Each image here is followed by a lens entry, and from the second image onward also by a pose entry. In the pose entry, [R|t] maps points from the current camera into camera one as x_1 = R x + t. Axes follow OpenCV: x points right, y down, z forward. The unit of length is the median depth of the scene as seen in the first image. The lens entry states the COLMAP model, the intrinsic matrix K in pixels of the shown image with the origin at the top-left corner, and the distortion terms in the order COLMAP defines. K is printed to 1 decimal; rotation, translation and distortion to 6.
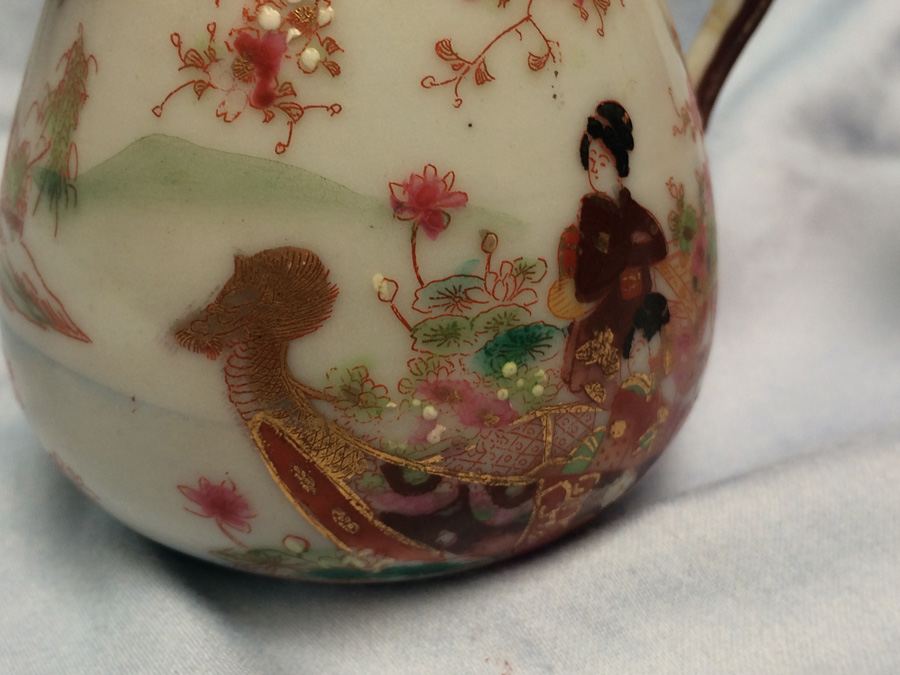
lens RADIAL K [[1149.1, 0, 443.5], [0, 1149.1, 331.3], [0, 0, 1]] dist [0.025941, 0.000000]
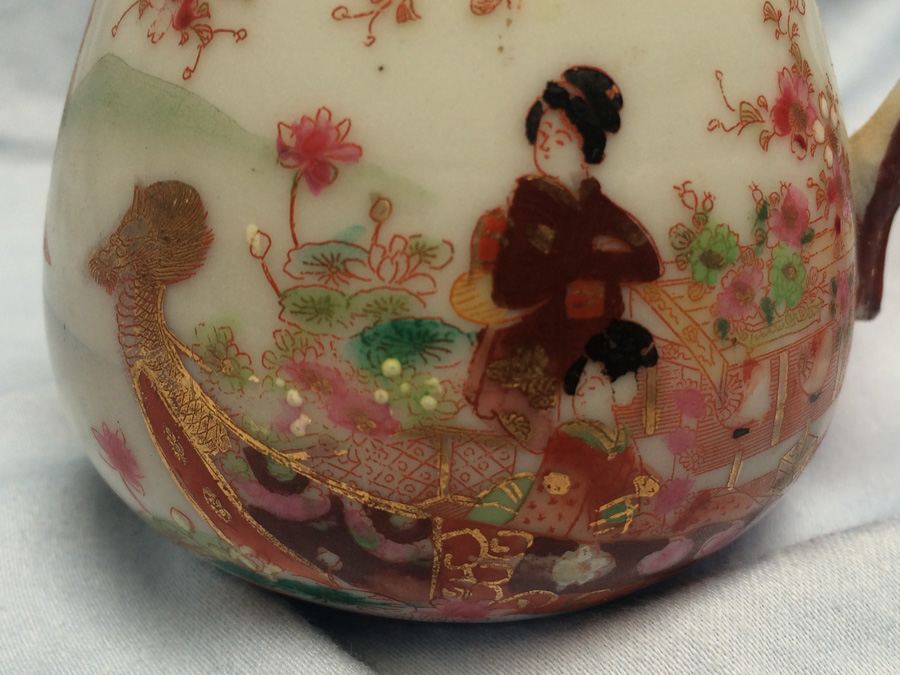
lens RADIAL K [[1149.1, 0, 449.1], [0, 1149.1, 329.9], [0, 0, 1]] dist [0.025941, 0.000000]
pose [[0.884599, 0.176853, -0.431518, 0.446542], [-0.208460, 0.977668, -0.026649, 0.019978], [0.417168, 0.113528, 0.901711, 0.267876]]
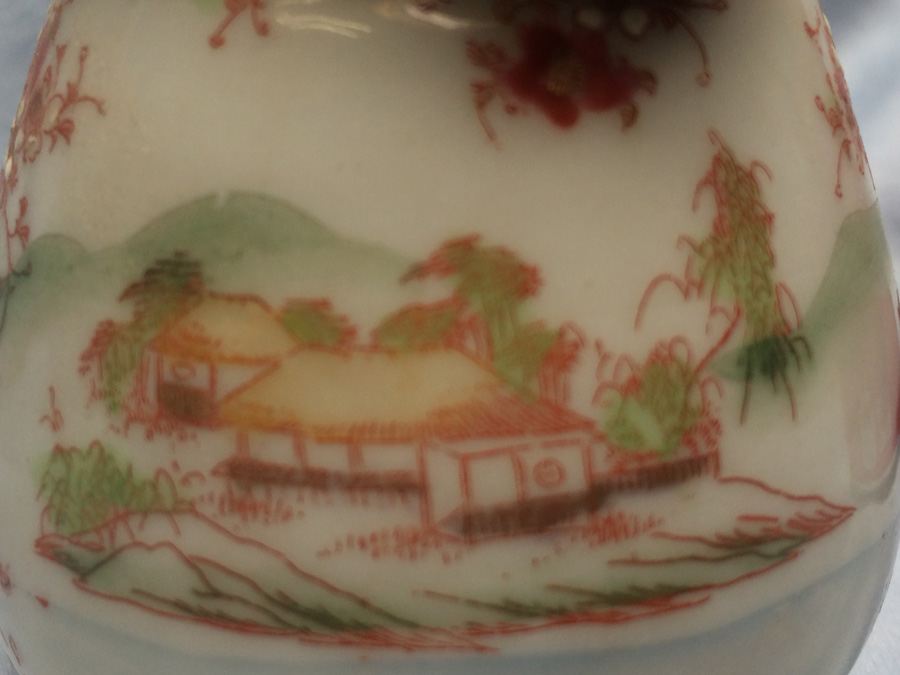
lens RADIAL K [[1149.1, 0, 453.3], [0, 1149.1, 327.3], [0, 0, 1]] dist [0.025941, 0.000000]
pose [[0.182153, -0.361219, 0.914517, -1.046876], [0.417512, 0.870481, 0.260666, -0.421039], [-0.890227, 0.334341, 0.309374, 0.993428]]
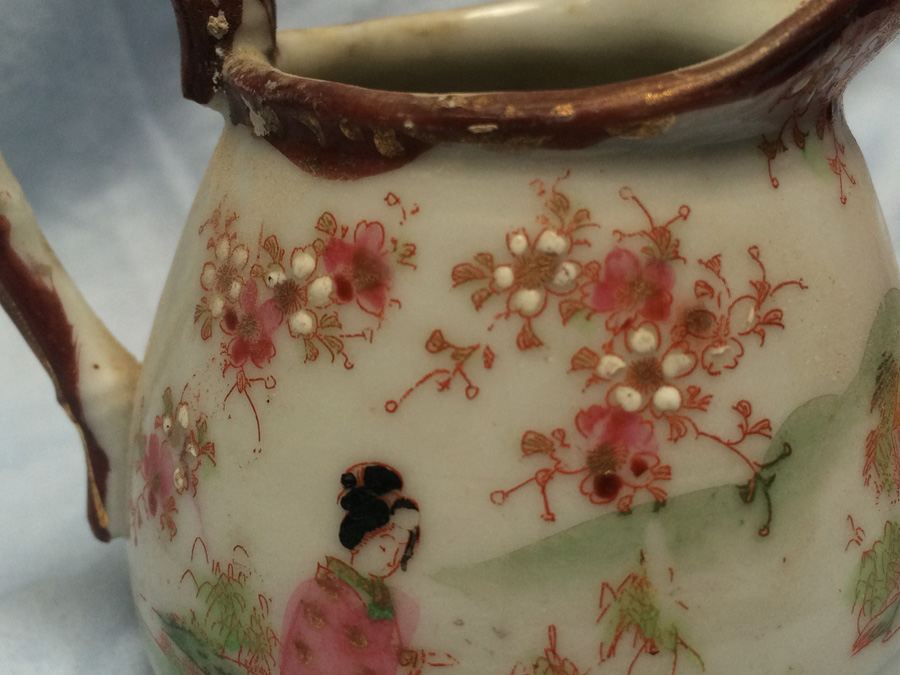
lens RADIAL K [[1149.1, 0, 456.2], [0, 1149.1, 319.1], [0, 0, 1]] dist [0.025941, 0.000000]
pose [[-0.898077, -0.171858, 0.404873, -0.488277], [0.185650, 0.686376, 0.703152, -1.083279], [-0.398738, 0.706649, -0.584513, 1.999643]]
